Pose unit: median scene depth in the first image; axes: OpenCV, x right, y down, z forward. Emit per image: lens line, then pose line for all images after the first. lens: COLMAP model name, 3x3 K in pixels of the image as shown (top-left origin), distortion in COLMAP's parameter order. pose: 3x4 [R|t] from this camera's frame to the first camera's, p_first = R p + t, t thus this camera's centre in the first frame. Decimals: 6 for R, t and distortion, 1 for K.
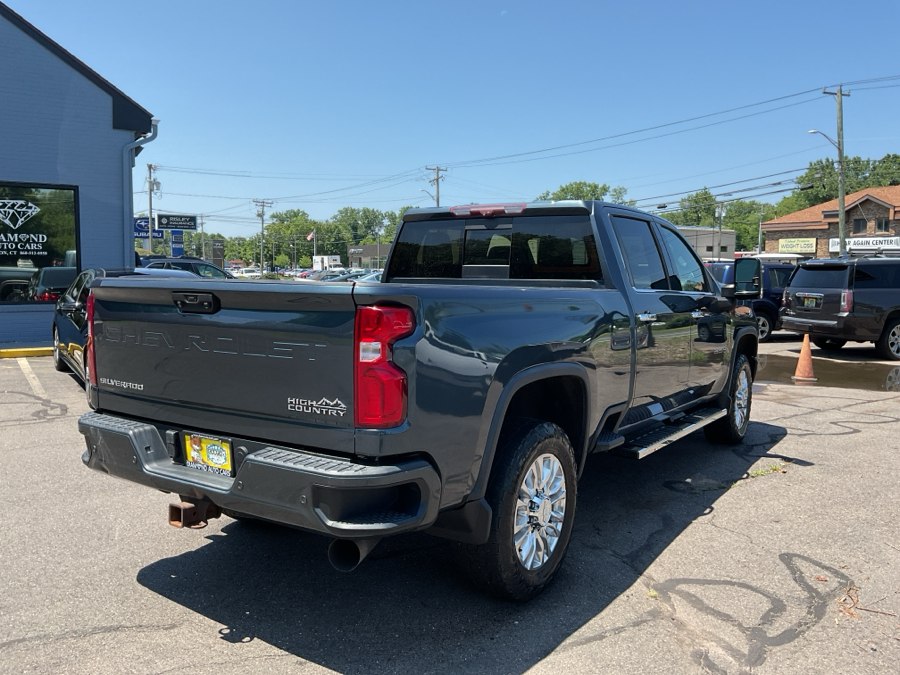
lens RADIAL K [[744.7, 0, 451.6], [0, 744.7, 337.0], [0, 0, 1]] dist [0.074531, -0.145022]
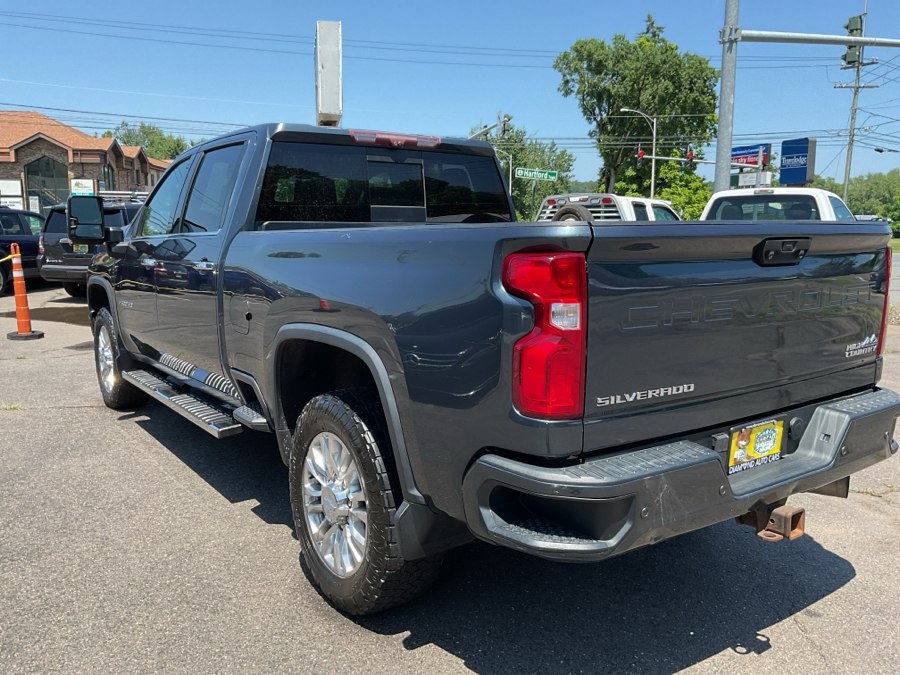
lens RADIAL K [[744.7, 0, 449.2], [0, 744.7, 340.9], [0, 0, 1]] dist [0.074531, -0.145022]
pose [[0.356358, -0.152077, 0.921890, -0.597761], [0.080691, 0.987988, 0.131789, -0.042727], [-0.930859, 0.027424, 0.364348, 0.523866]]
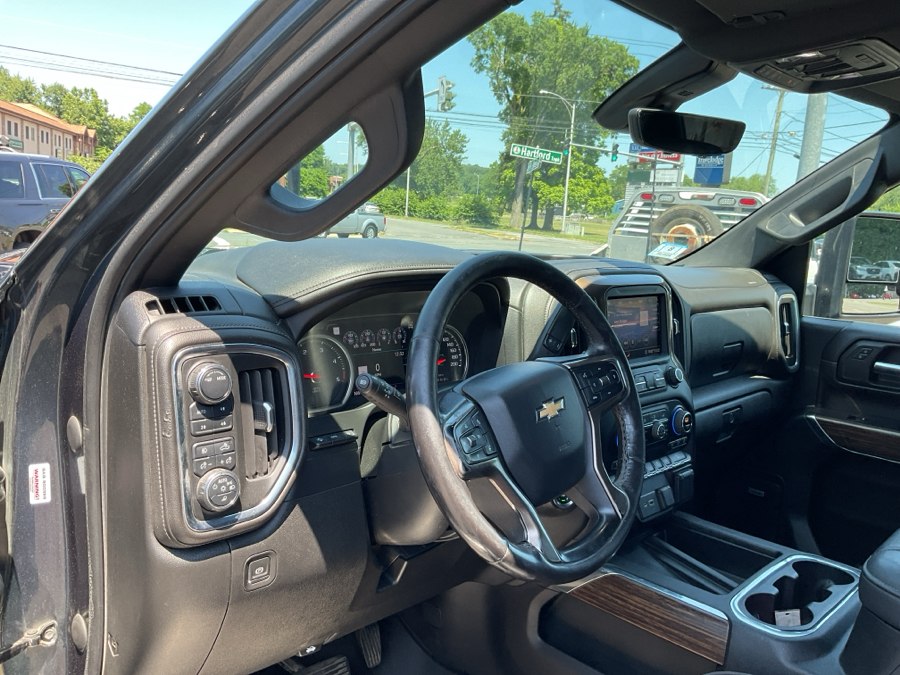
lens RADIAL K [[744.7, 0, 452.5], [0, 744.7, 334.6], [0, 0, 1]] dist [0.074531, -0.145022]
pose [[0.192382, -0.161920, 0.967869, 0.024380], [0.015034, 0.986664, 0.162076, -0.107669], [-0.981205, -0.016630, 0.192251, 1.109394]]
